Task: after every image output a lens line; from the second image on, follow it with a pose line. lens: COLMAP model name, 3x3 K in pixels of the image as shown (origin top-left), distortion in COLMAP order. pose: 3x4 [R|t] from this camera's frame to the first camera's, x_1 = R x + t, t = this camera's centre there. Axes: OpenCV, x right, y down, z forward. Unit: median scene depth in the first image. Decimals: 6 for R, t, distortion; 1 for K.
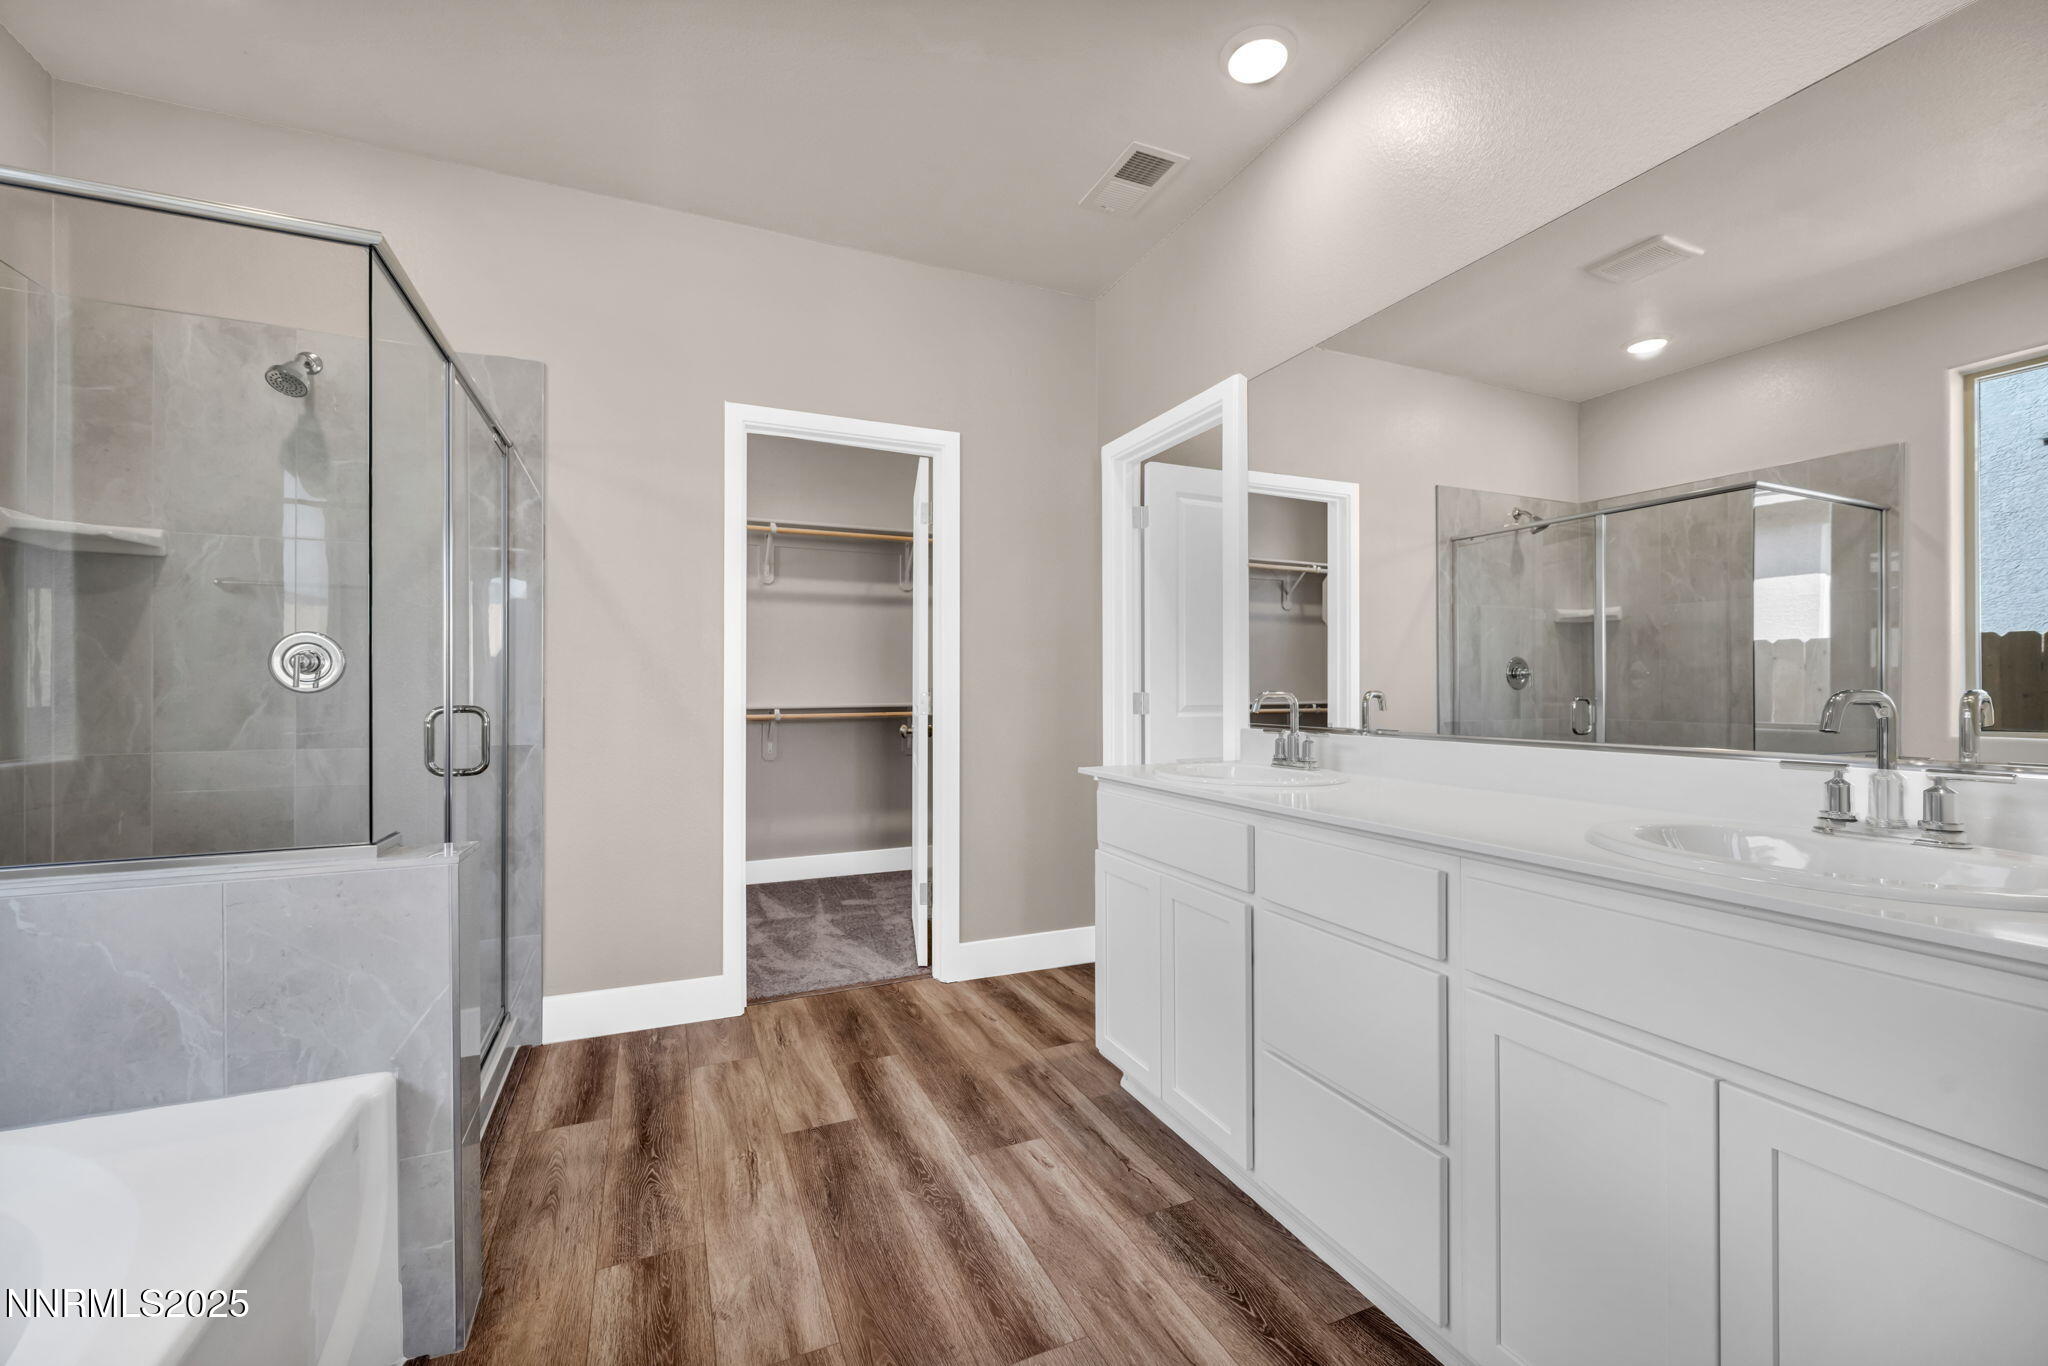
lens RADIAL K [[813.9, 0, 1027.8], [0, 813.9, 683.5], [0, 0, 1]] dist [-0.000946, 0.000718]
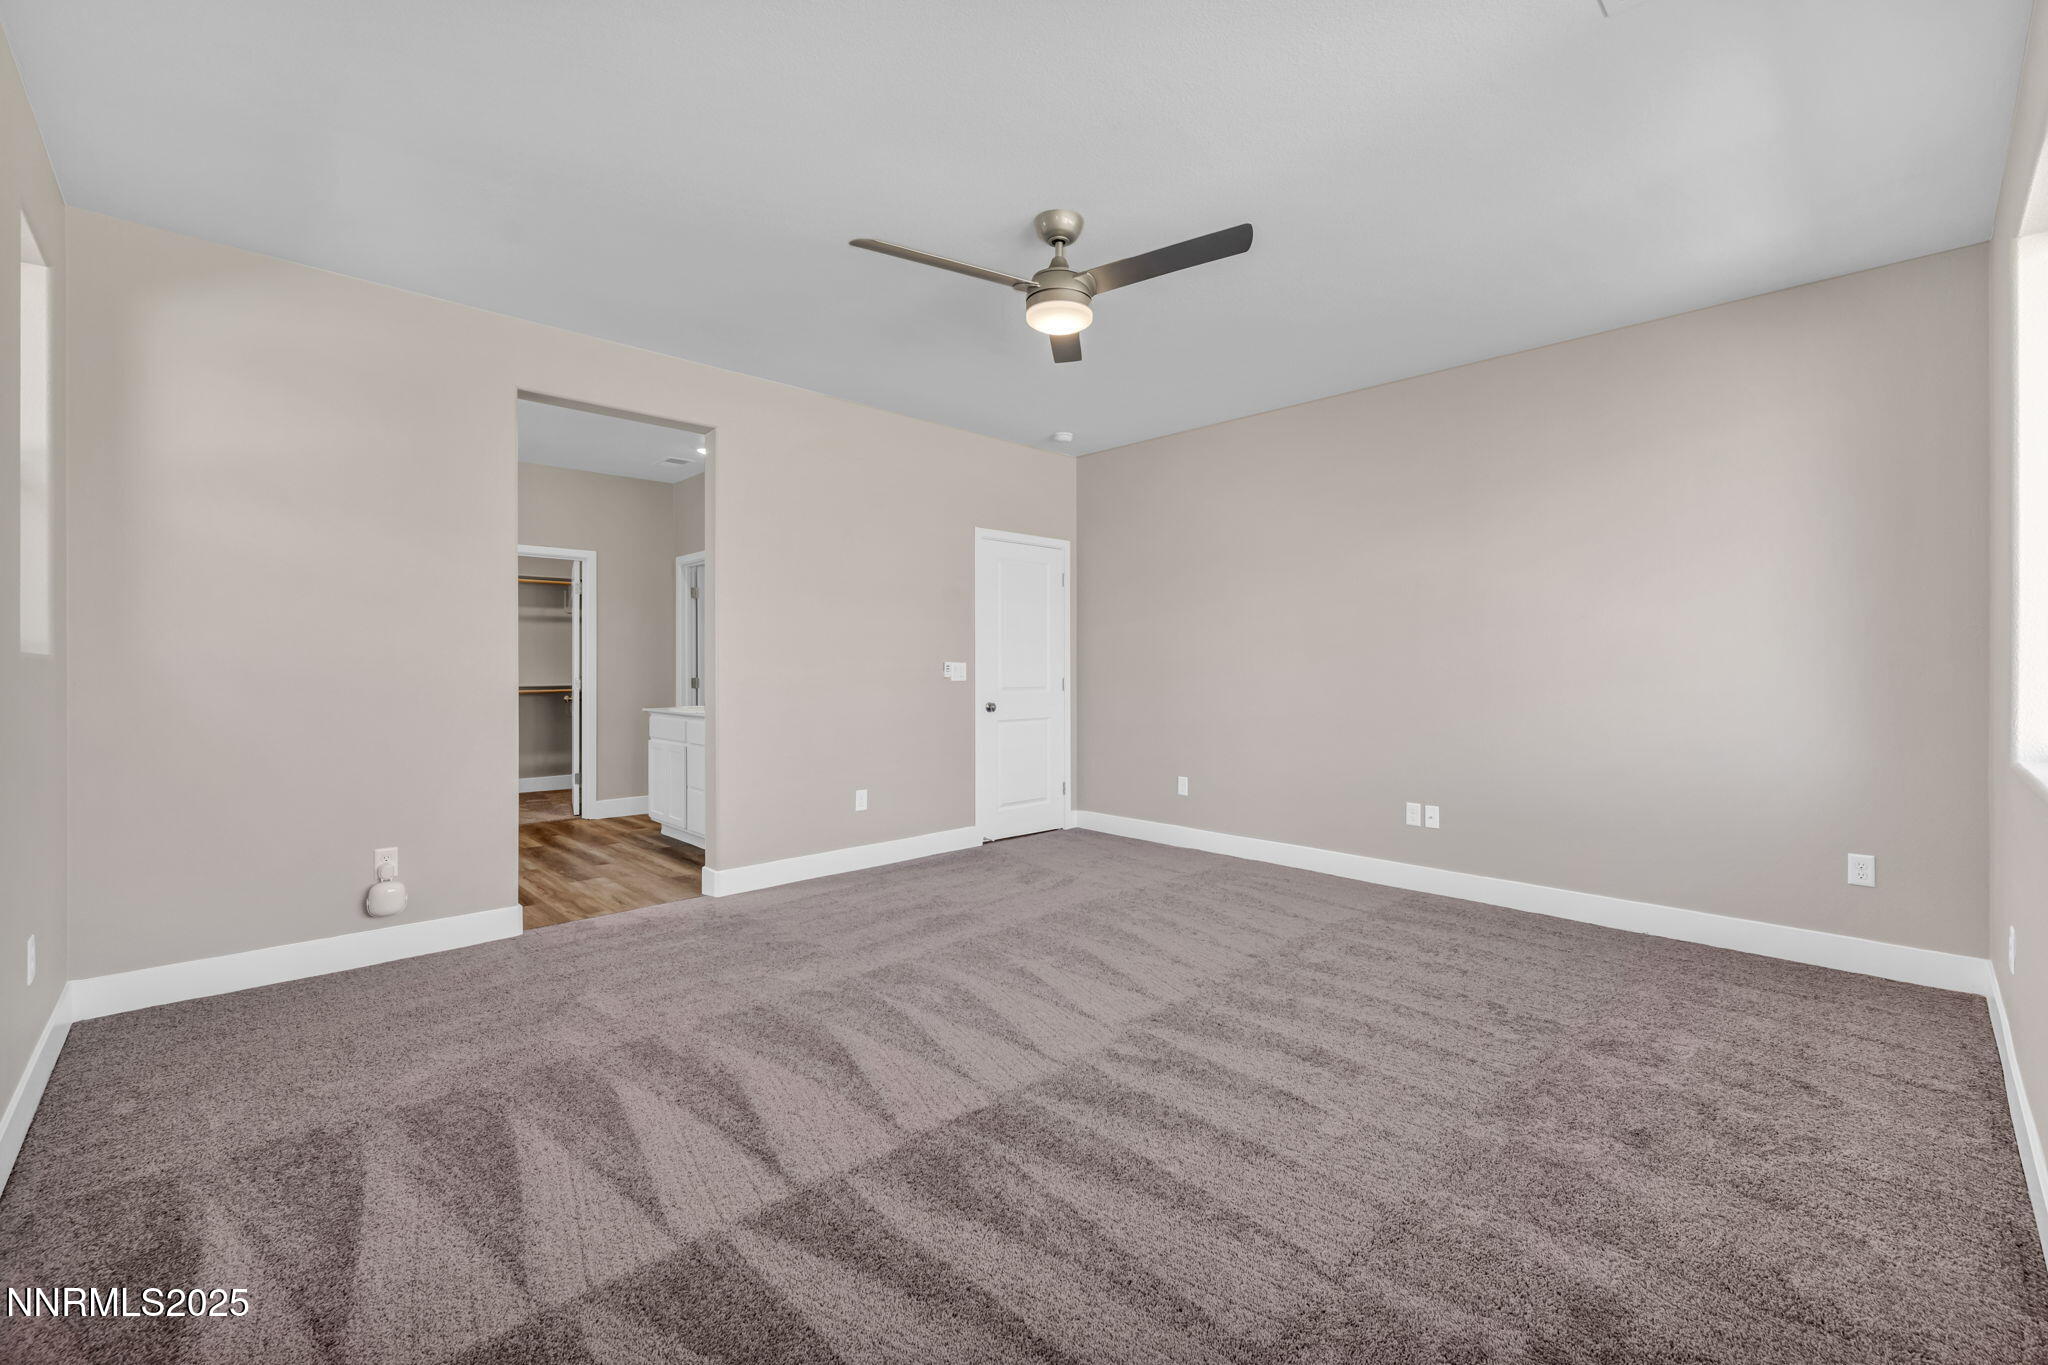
lens RADIAL K [[894.4, 0, 1018.3], [0, 894.4, 687.2], [0, 0, 1]] dist [0.005697, 0.000195]
pose [[0.951428, -0.000189, 0.307871, 0.206966], [-0.004921, 0.999863, 0.015820, -0.007025], [-0.307832, -0.016567, 0.951296, -1.314021]]
